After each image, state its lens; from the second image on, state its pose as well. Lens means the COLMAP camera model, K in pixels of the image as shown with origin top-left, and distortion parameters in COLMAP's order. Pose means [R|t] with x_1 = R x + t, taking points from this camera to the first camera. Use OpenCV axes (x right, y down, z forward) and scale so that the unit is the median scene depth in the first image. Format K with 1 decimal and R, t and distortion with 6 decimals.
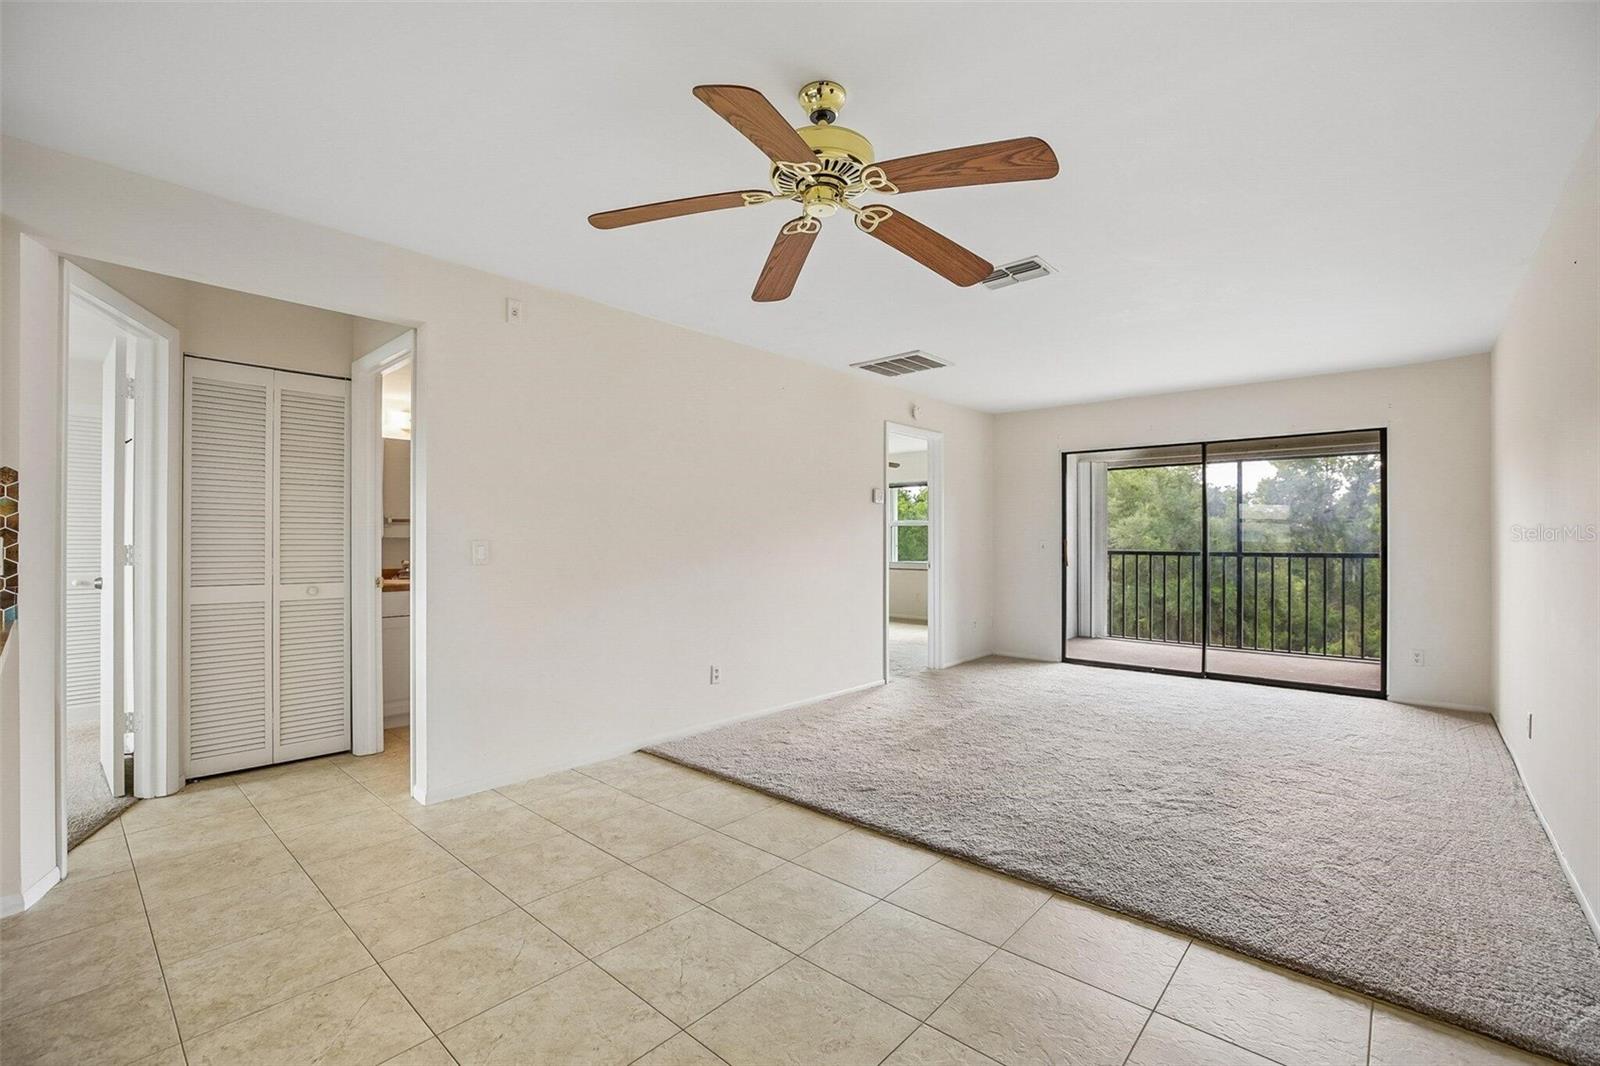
lens RADIAL K [[711.4, 0, 807.0], [0, 711.4, 524.4], [0, 0, 1]] dist [-0.042623, 0.014225]
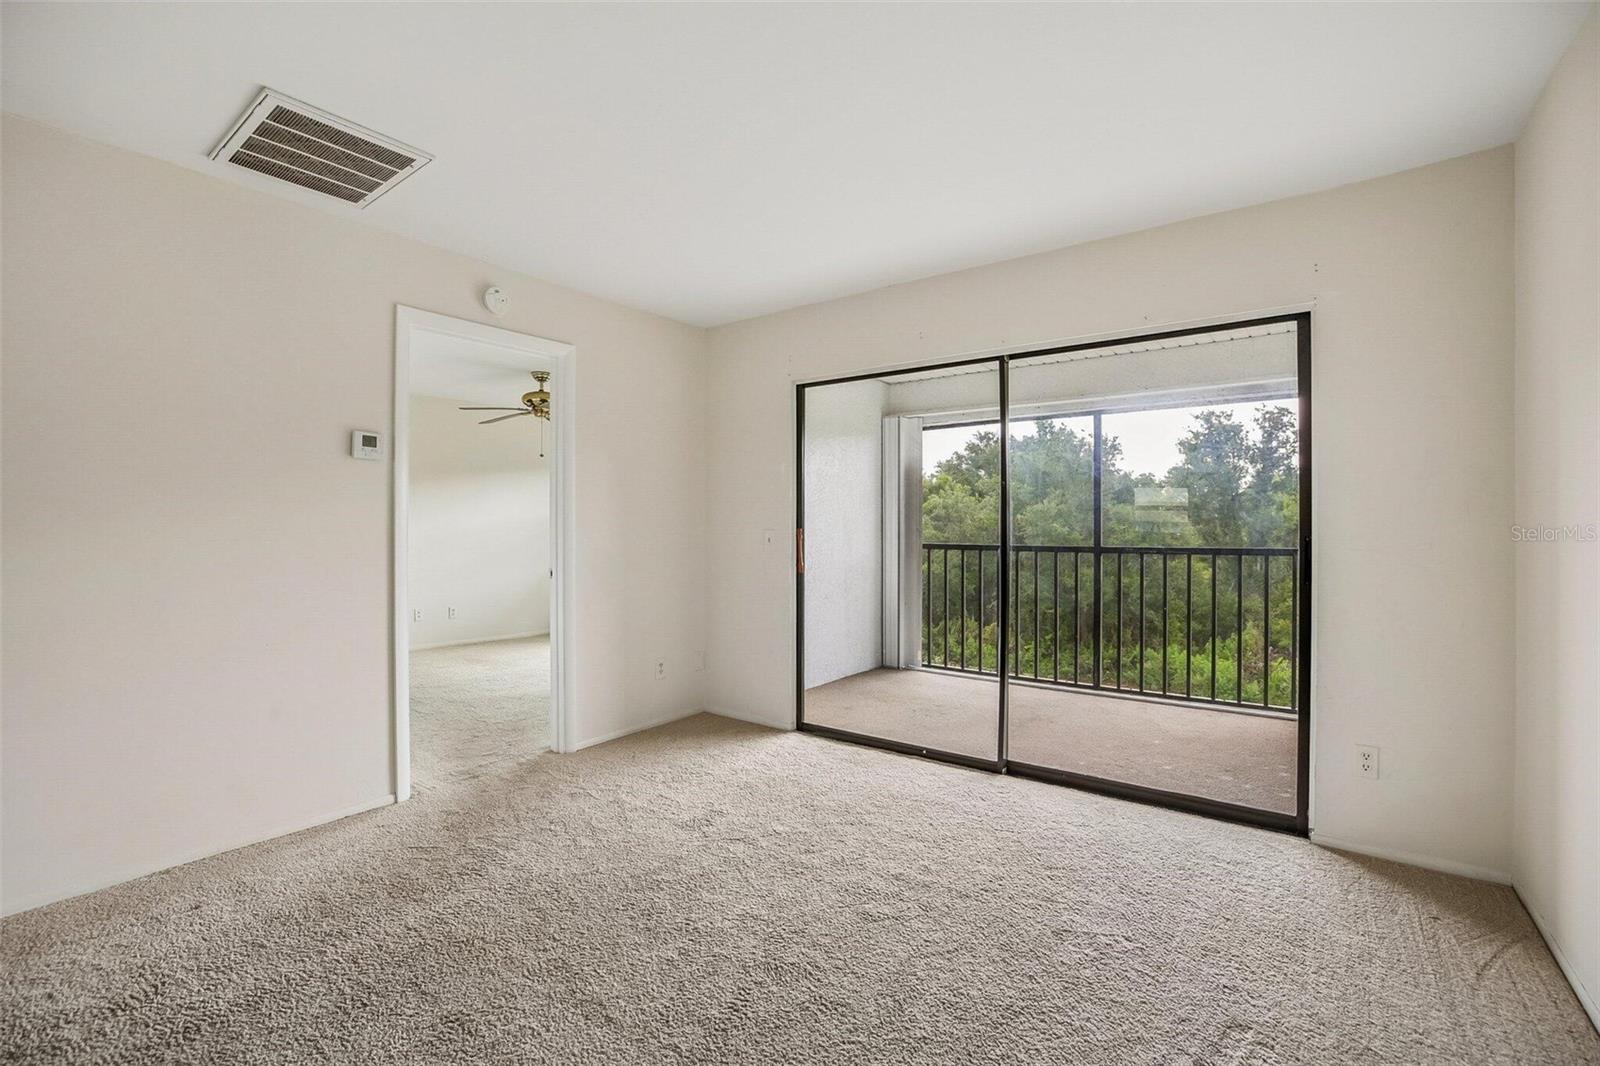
lens RADIAL K [[711.4, 0, 815.3], [0, 711.4, 512.1], [0, 0, 1]] dist [-0.042623, 0.014225]
pose [[0.994962, 0.005823, 0.100085, 0.440045], [-0.006005, 0.999981, 0.001518, 0.008566], [-0.100074, -0.002111, 0.994978, 0.546708]]
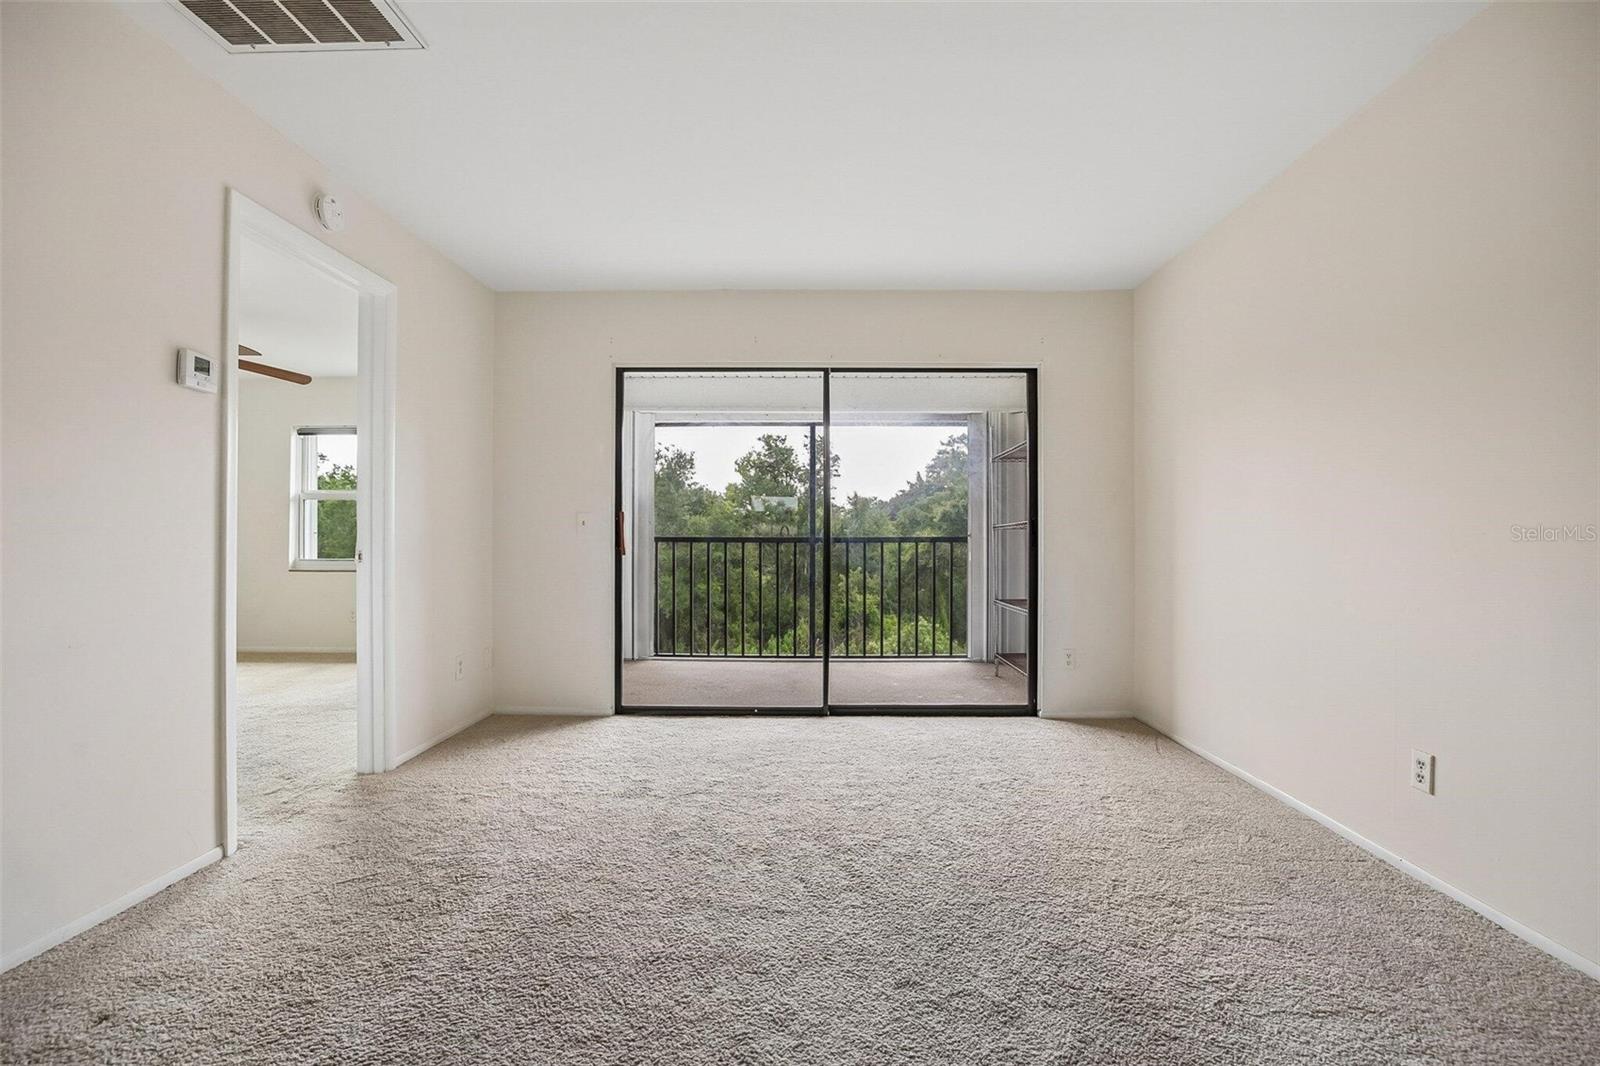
lens RADIAL K [[711.4, 0, 828.4], [0, 711.4, 539.4], [0, 0, 1]] dist [-0.042623, 0.014225]
pose [[0.744604, 0.002197, 0.667502, 0.125248], [-0.016388, 0.999753, 0.014990, 0.045373], [-0.667305, -0.022100, 0.744457, 0.595068]]
